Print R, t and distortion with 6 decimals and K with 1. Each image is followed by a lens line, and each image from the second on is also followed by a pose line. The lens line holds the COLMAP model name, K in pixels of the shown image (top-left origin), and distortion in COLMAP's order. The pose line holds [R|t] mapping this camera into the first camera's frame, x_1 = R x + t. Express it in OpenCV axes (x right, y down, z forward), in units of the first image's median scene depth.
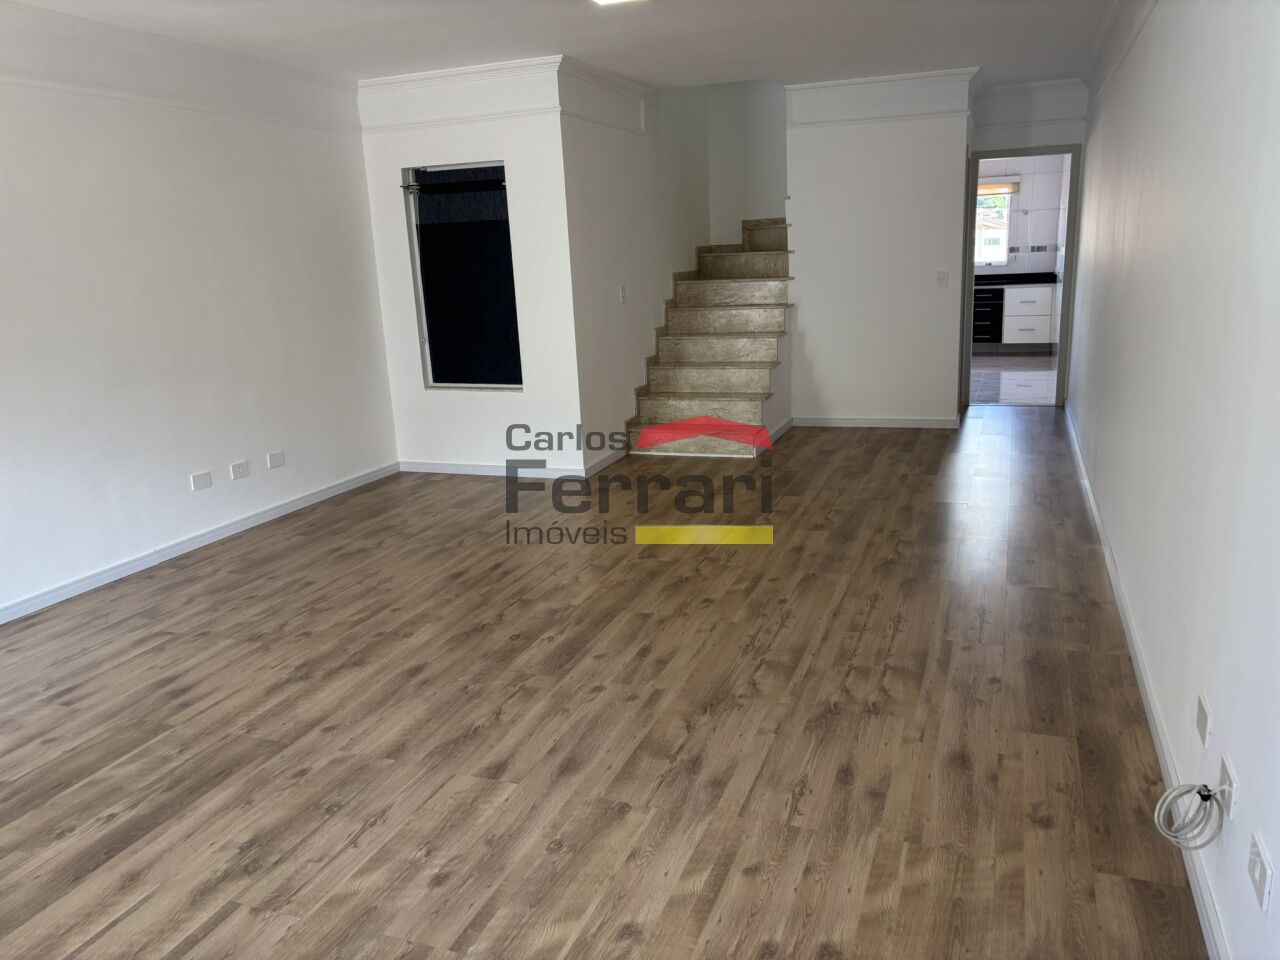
lens RADIAL K [[969.4, 0, 641.2], [0, 969.4, 491.6], [0, 0, 1]] dist [0.041135, -0.053803]
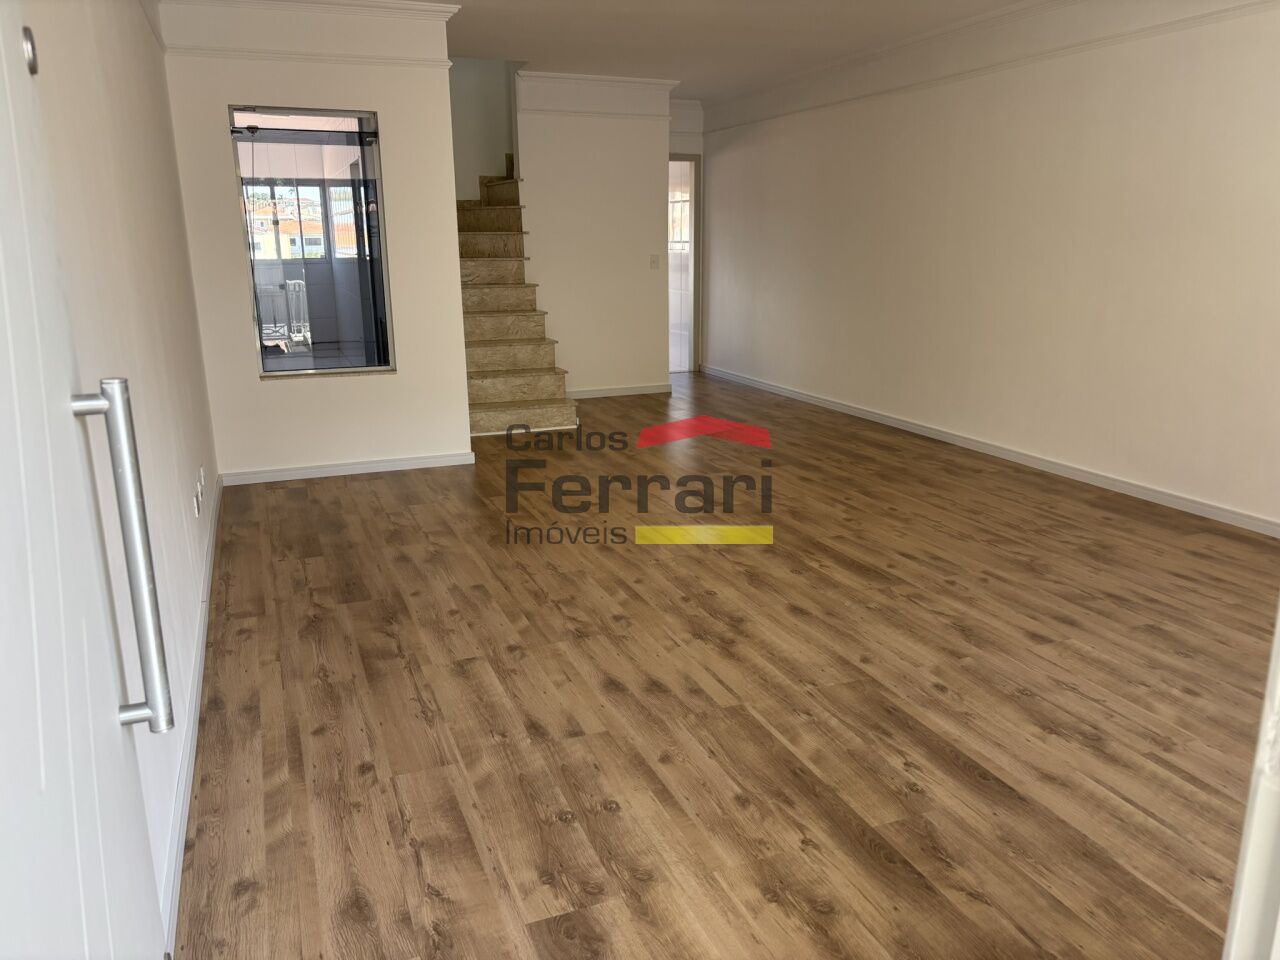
lens RADIAL K [[969.4, 0, 650.5], [0, 969.4, 486.9], [0, 0, 1]] dist [0.041135, -0.053803]
pose [[0.739573, -0.134753, 0.659449, -1.008637], [0.141603, 0.988977, 0.043281, -0.010842], [-0.658012, 0.061371, 0.750502, 0.330771]]
